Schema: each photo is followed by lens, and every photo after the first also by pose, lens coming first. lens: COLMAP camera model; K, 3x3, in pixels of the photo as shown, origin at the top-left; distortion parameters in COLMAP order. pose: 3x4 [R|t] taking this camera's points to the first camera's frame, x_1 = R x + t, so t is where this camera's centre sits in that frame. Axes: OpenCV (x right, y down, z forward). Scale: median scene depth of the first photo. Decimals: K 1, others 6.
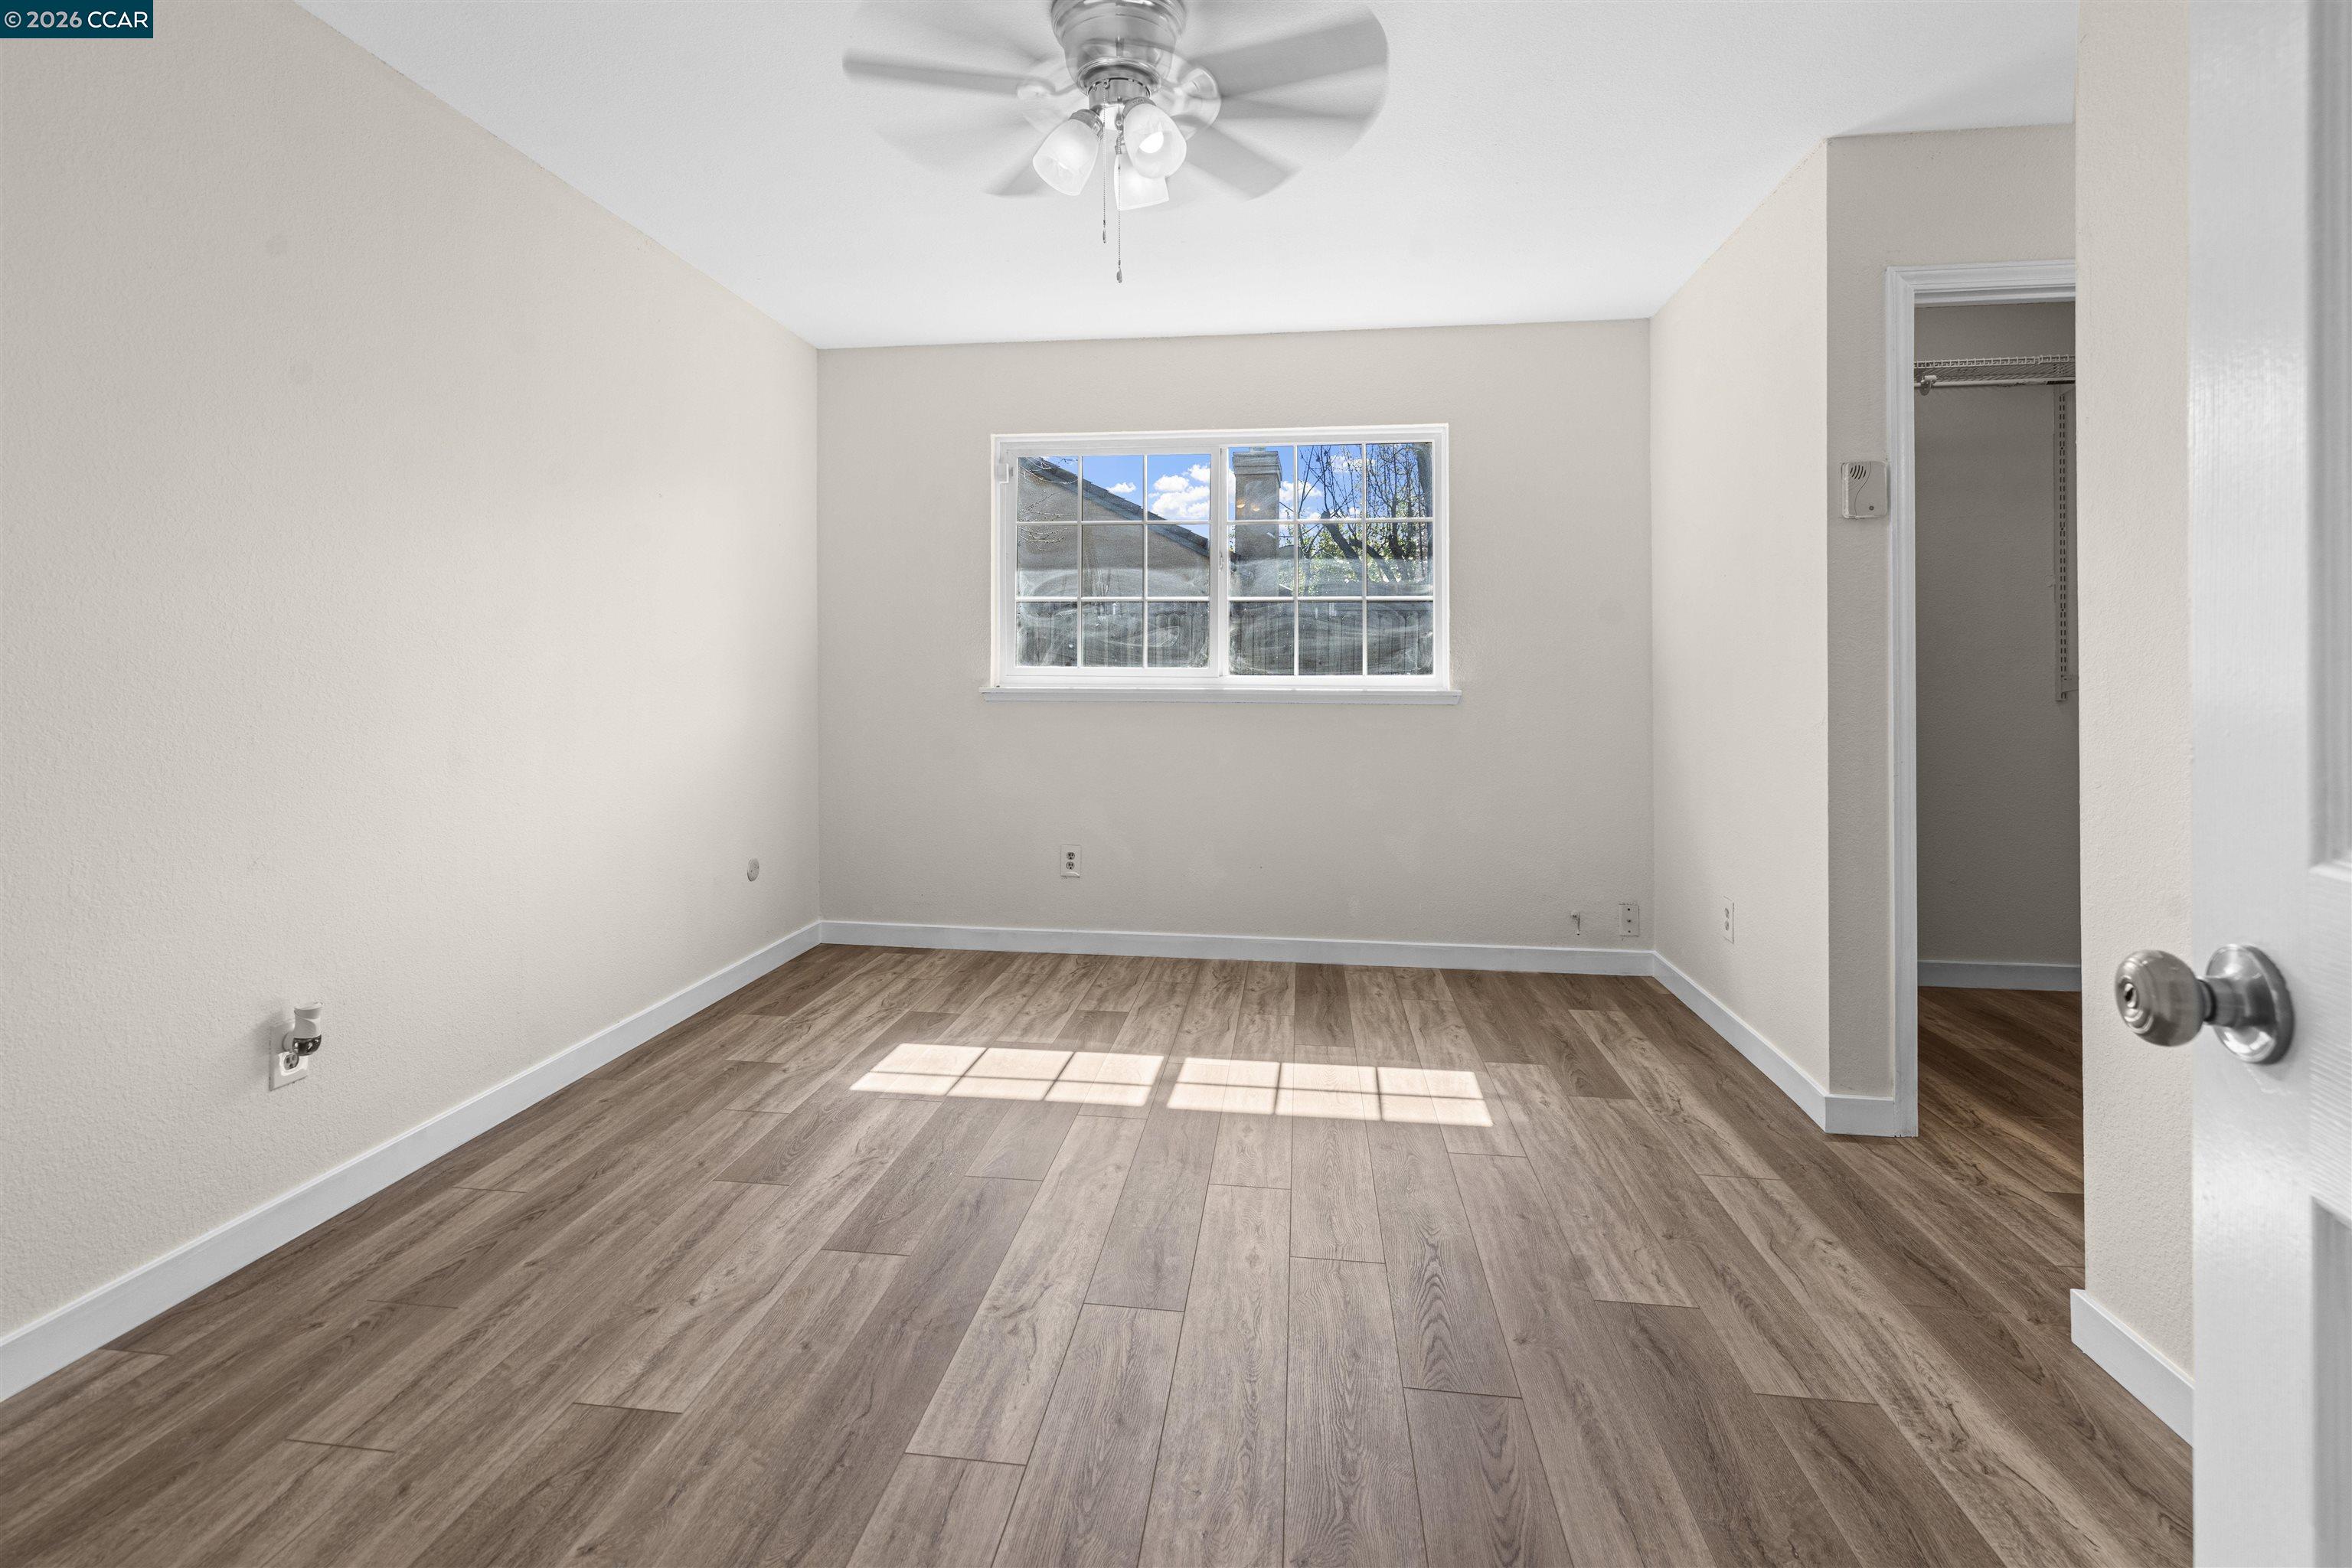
lens RADIAL K [[1113.8, 0, 1165.1], [0, 1113.8, 664.7], [0, 0, 1]] dist [0.003161, 0.001385]
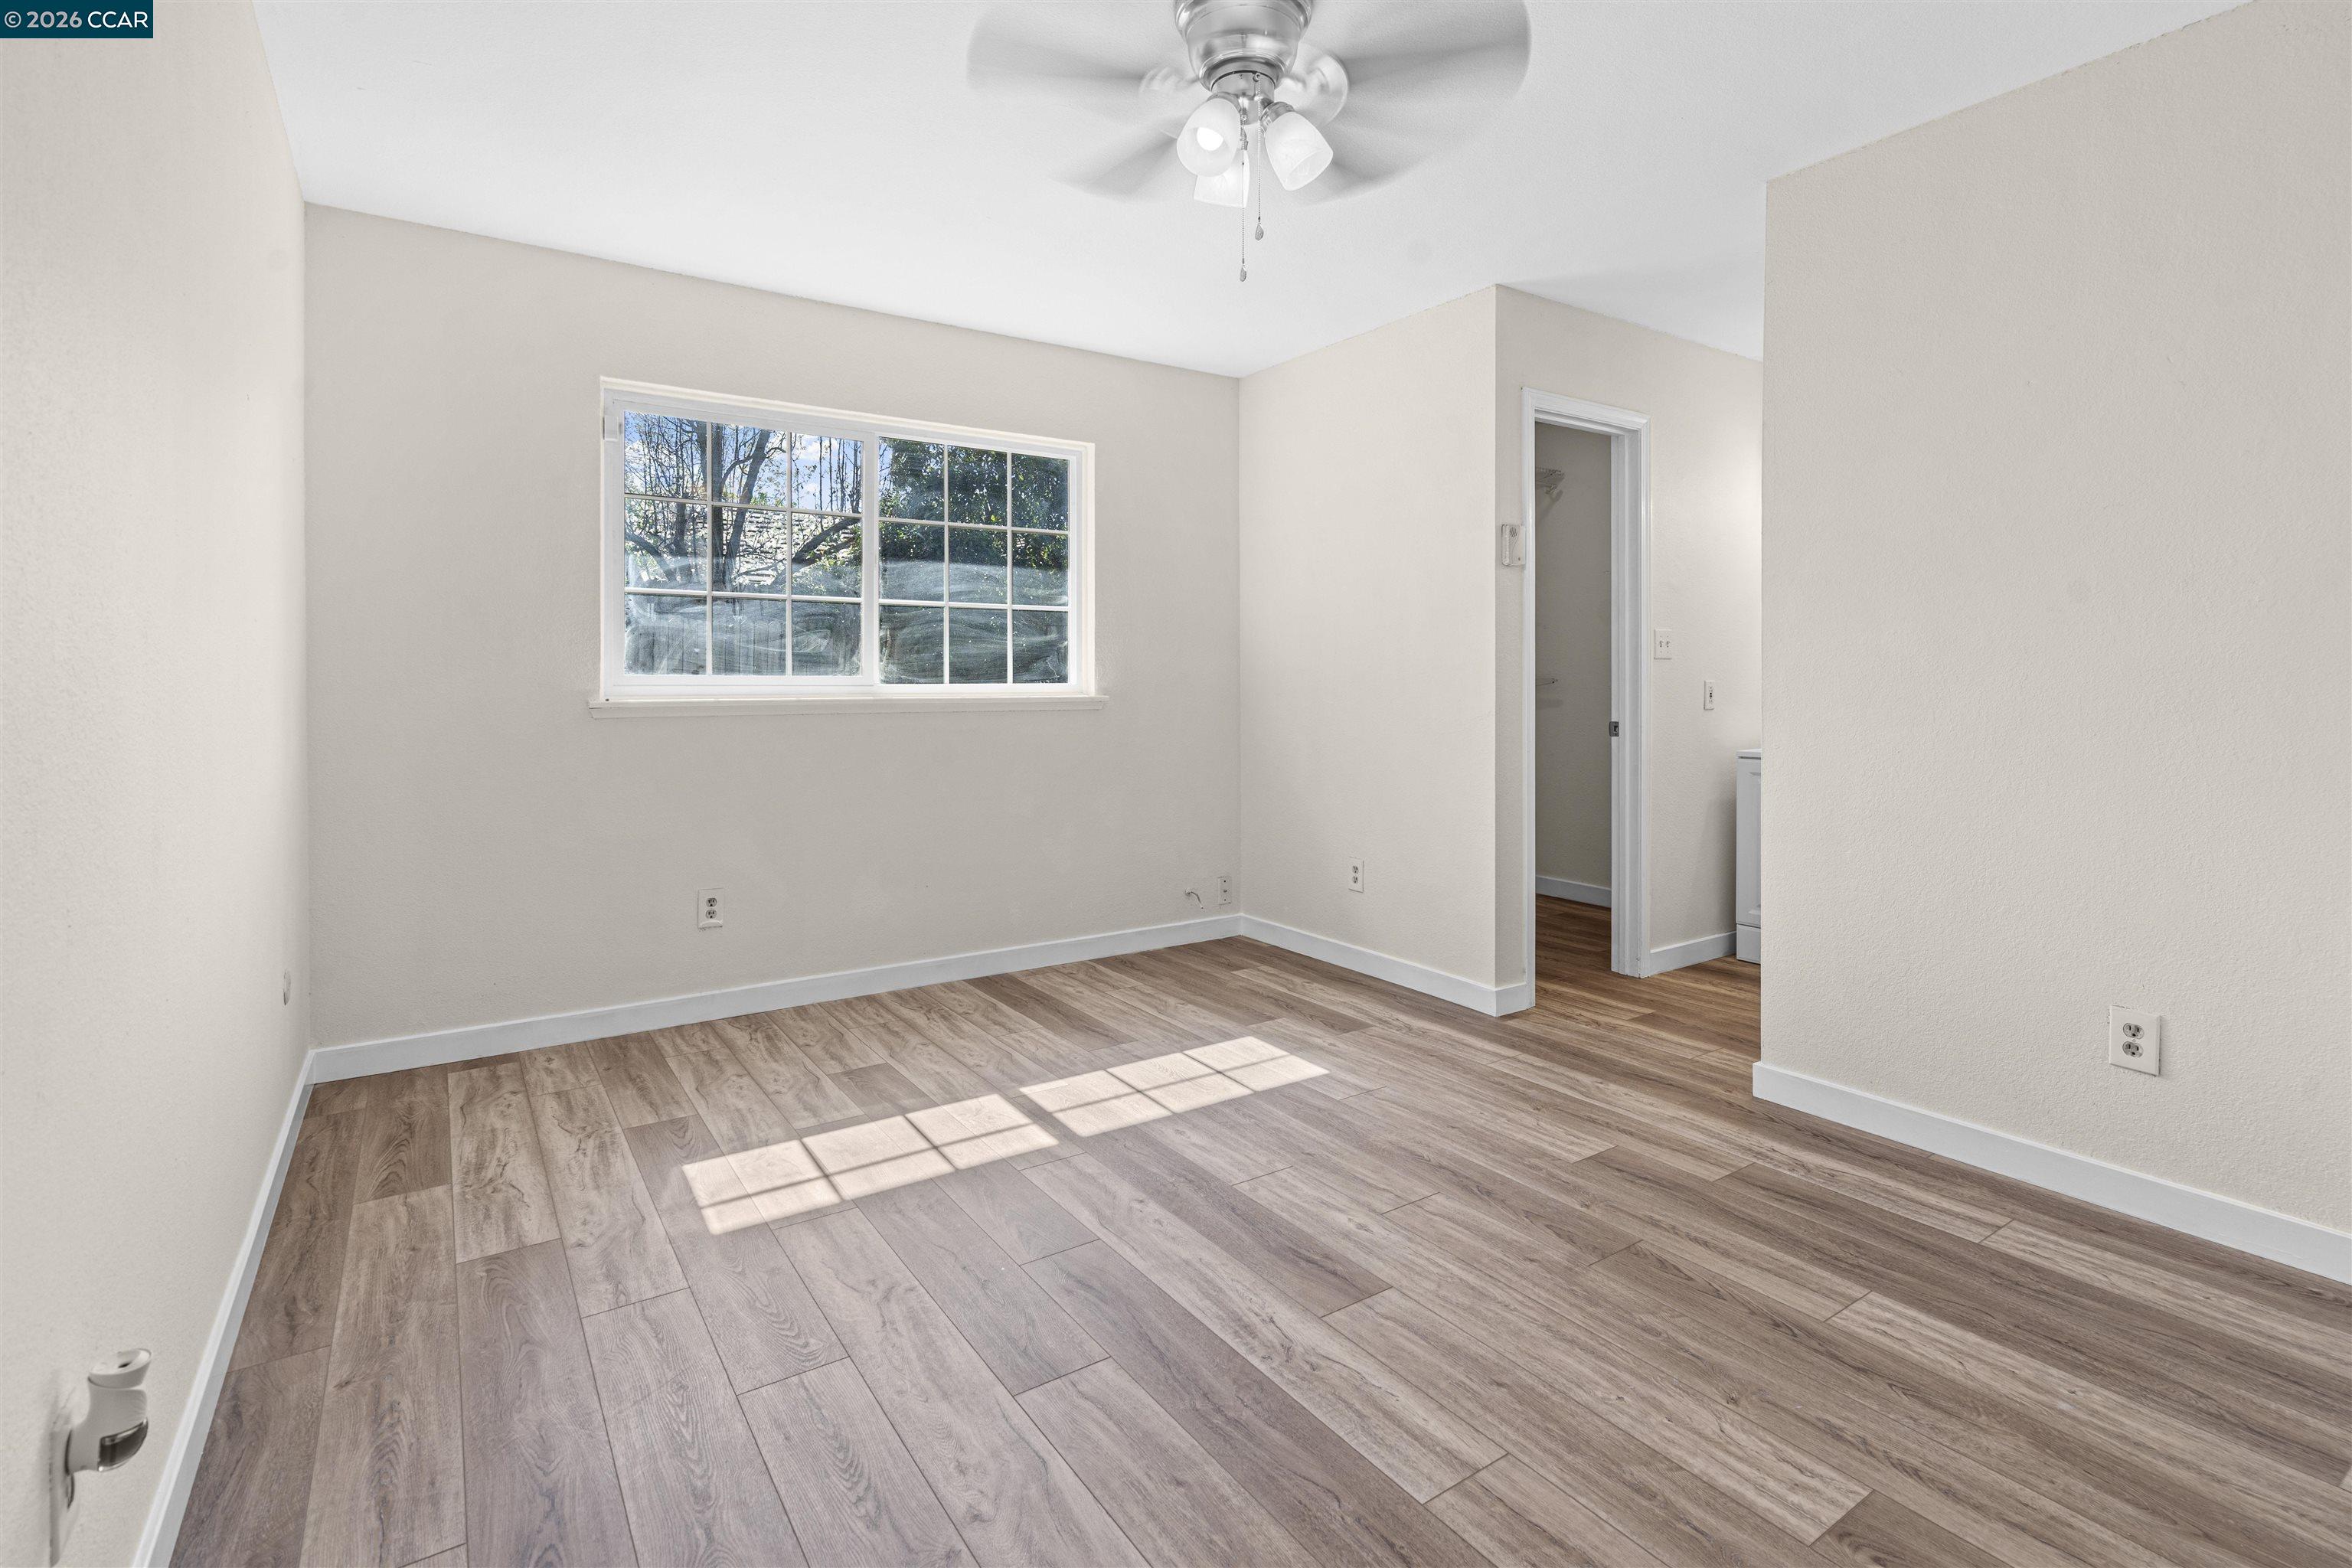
lens RADIAL K [[1098.0, 0, 1152.1], [0, 1098.0, 684.0], [0, 0, 1]] dist [-0.003373, 0.000179]
pose [[0.753365, -0.006847, 0.657567, -0.381309], [-0.000503, 0.999939, 0.010989, -0.000920], [-0.657603, -0.008609, 0.753316, 0.170828]]
